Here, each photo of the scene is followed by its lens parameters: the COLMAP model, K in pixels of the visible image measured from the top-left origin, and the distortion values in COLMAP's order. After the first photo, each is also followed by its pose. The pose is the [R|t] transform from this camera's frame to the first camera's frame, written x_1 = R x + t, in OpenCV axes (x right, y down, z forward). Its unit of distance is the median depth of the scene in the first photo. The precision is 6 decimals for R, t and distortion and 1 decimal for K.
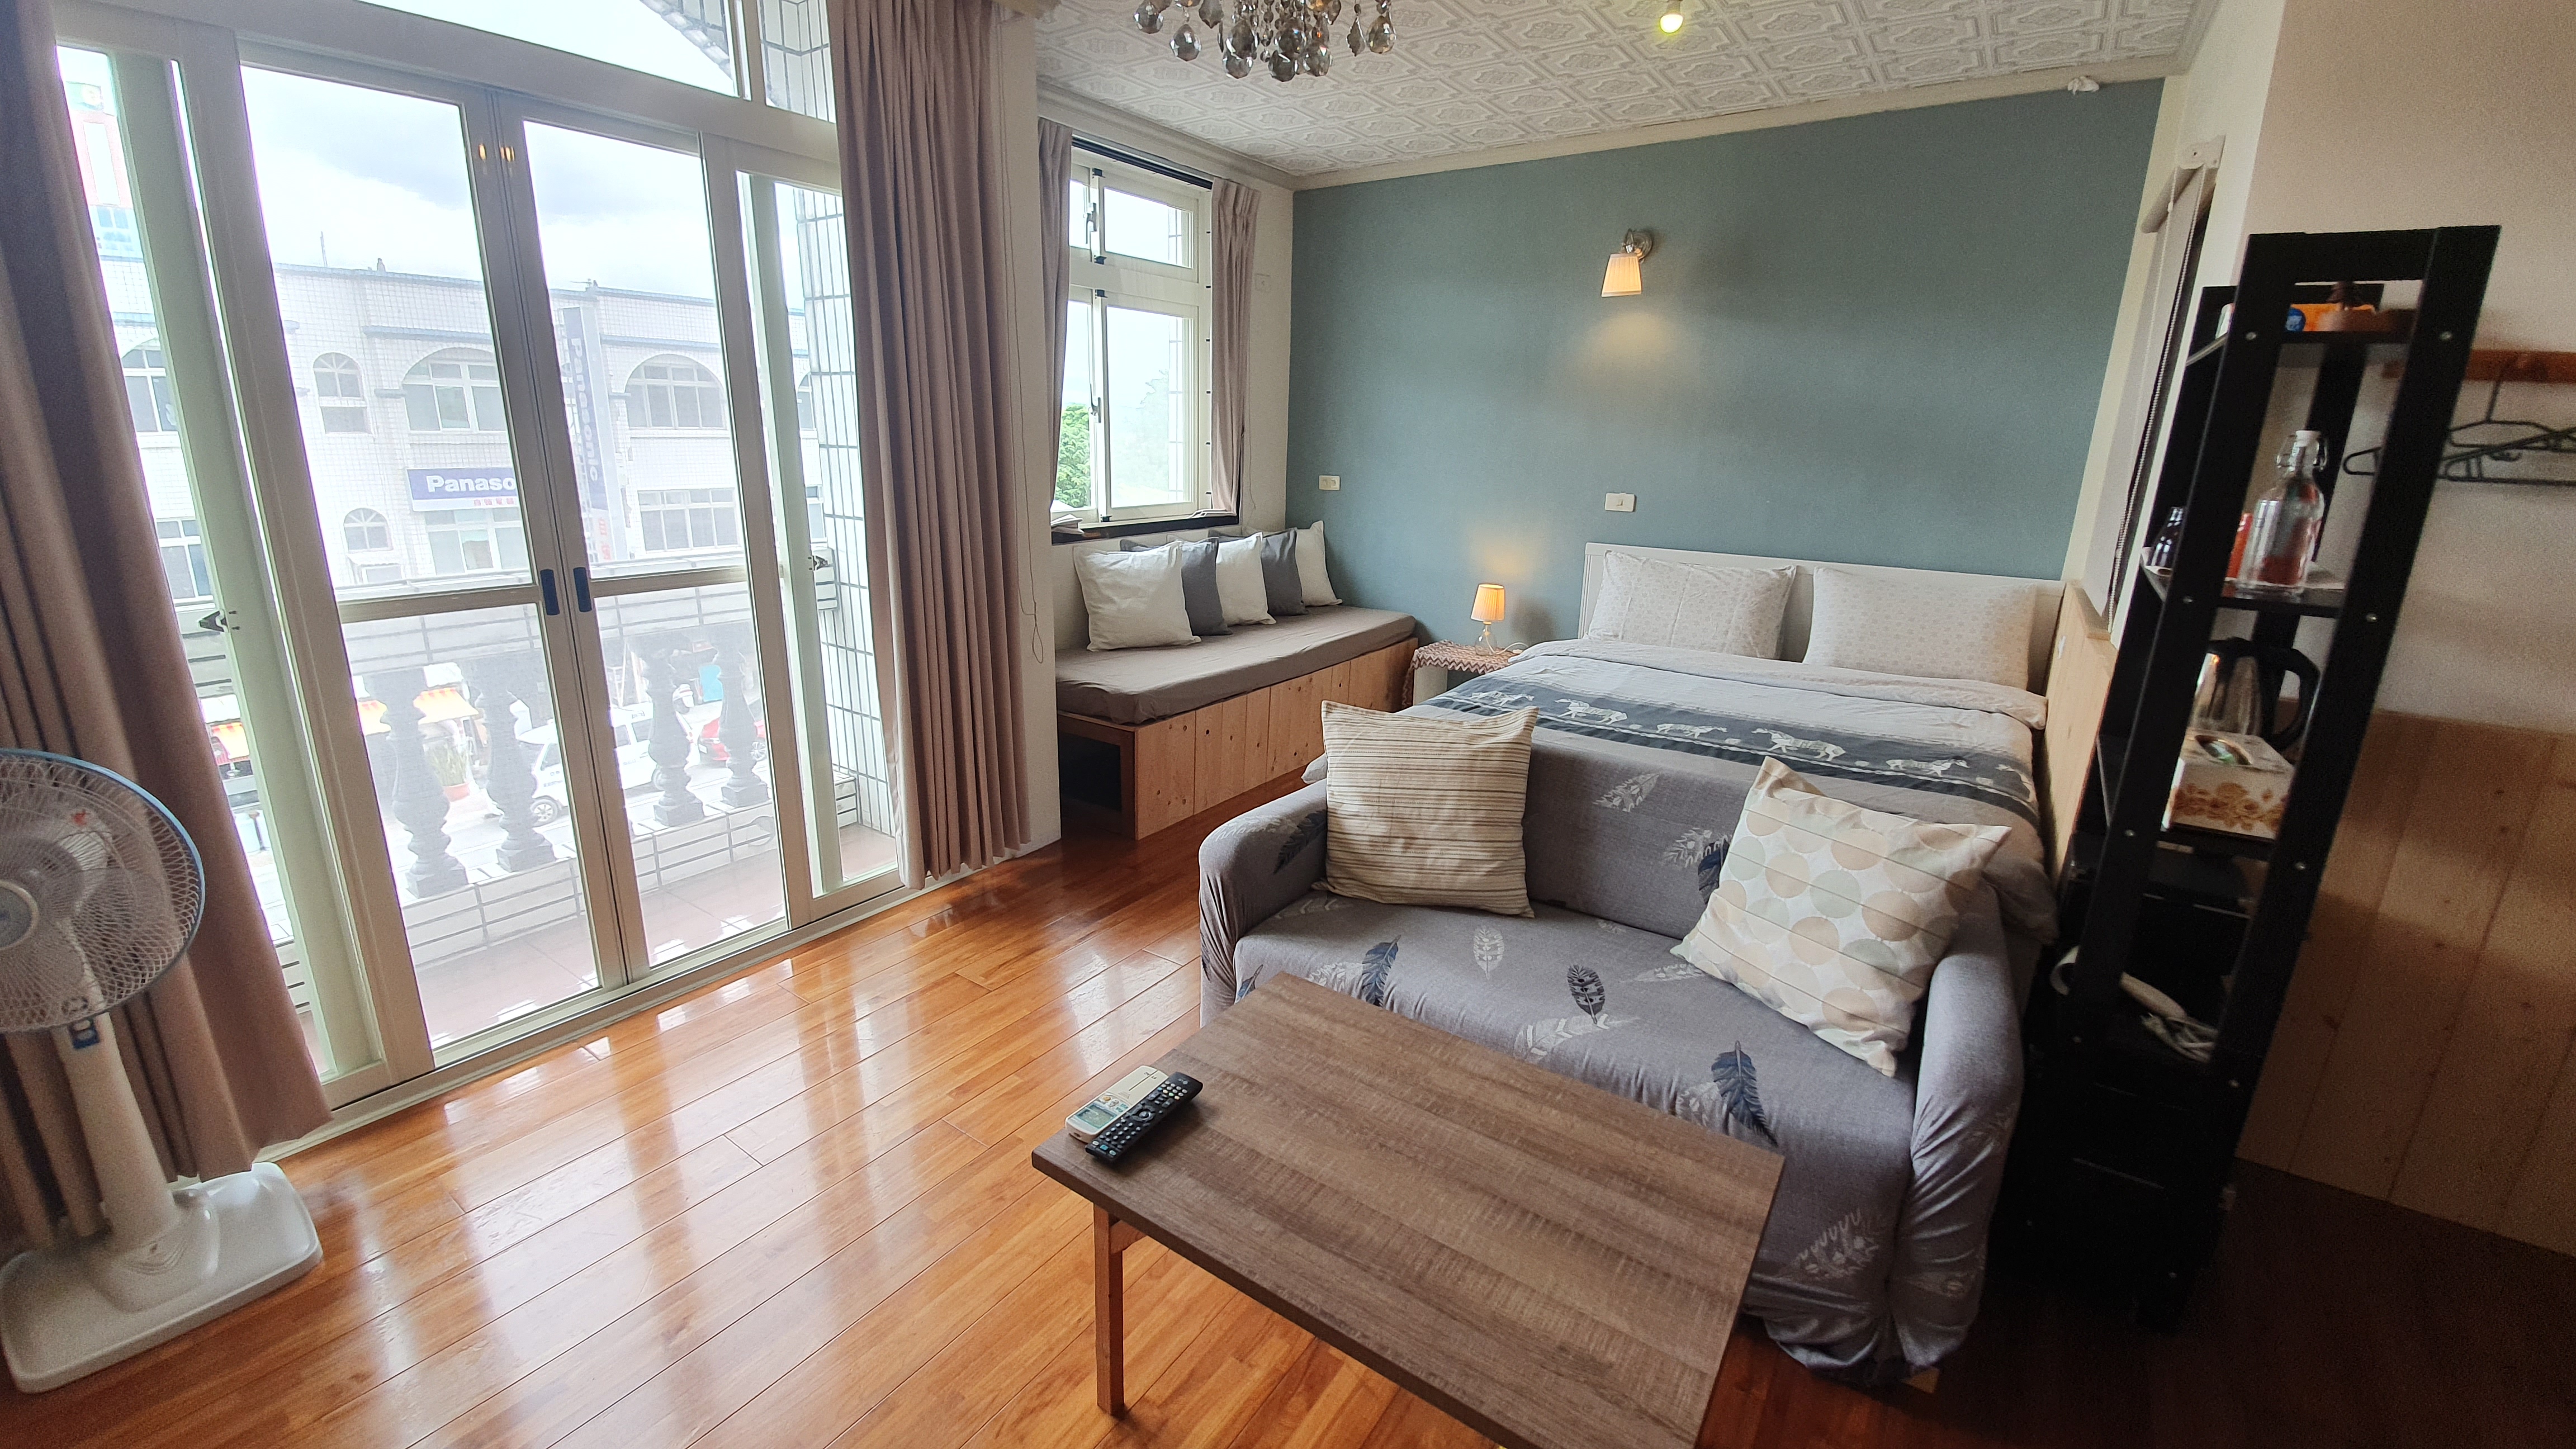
lens RADIAL K [[1002.5, 0, 1282.9], [0, 1002.5, 704.9], [0, 0, 1]] dist [-0.018649, -0.000480]
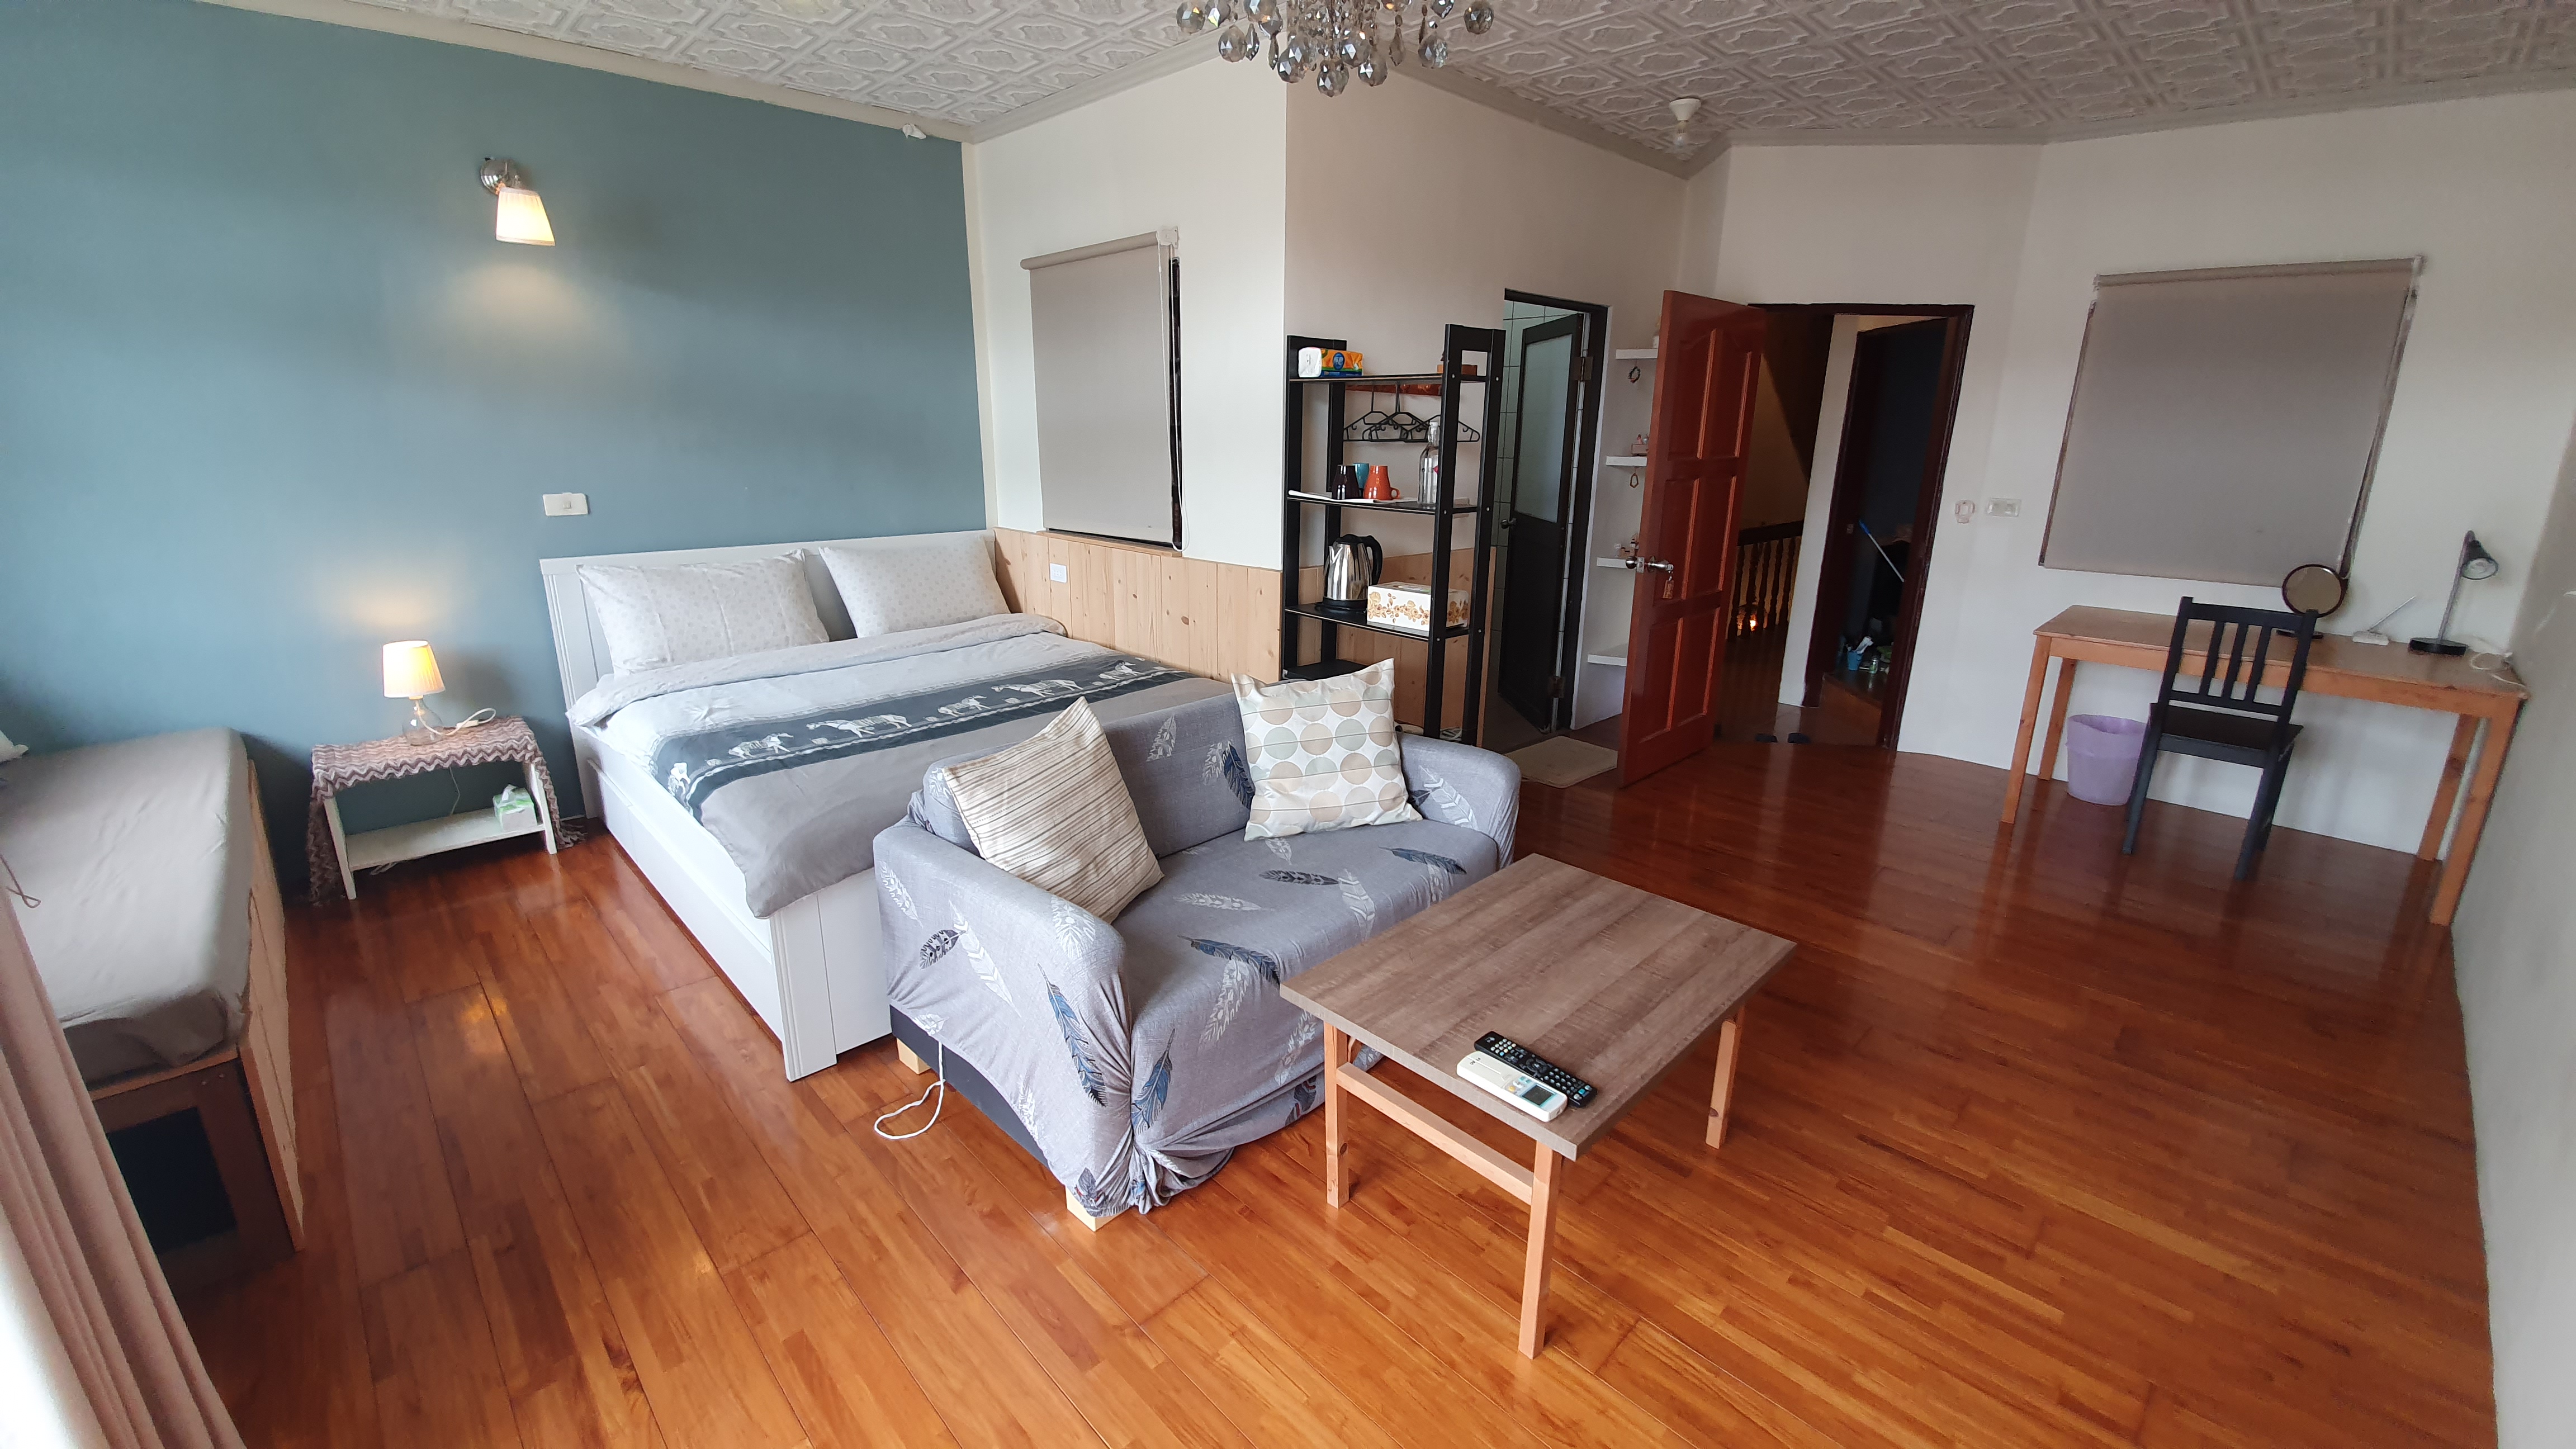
lens RADIAL K [[1002.5, 0, 1286.6], [0, 1002.5, 700.6], [0, 0, 1]] dist [-0.018649, -0.000480]
pose [[0.189473, -0.273916, 0.942905, -0.697666], [0.250434, 0.942021, 0.223335, -0.176480], [-0.949412, 0.193819, 0.247085, 0.570488]]
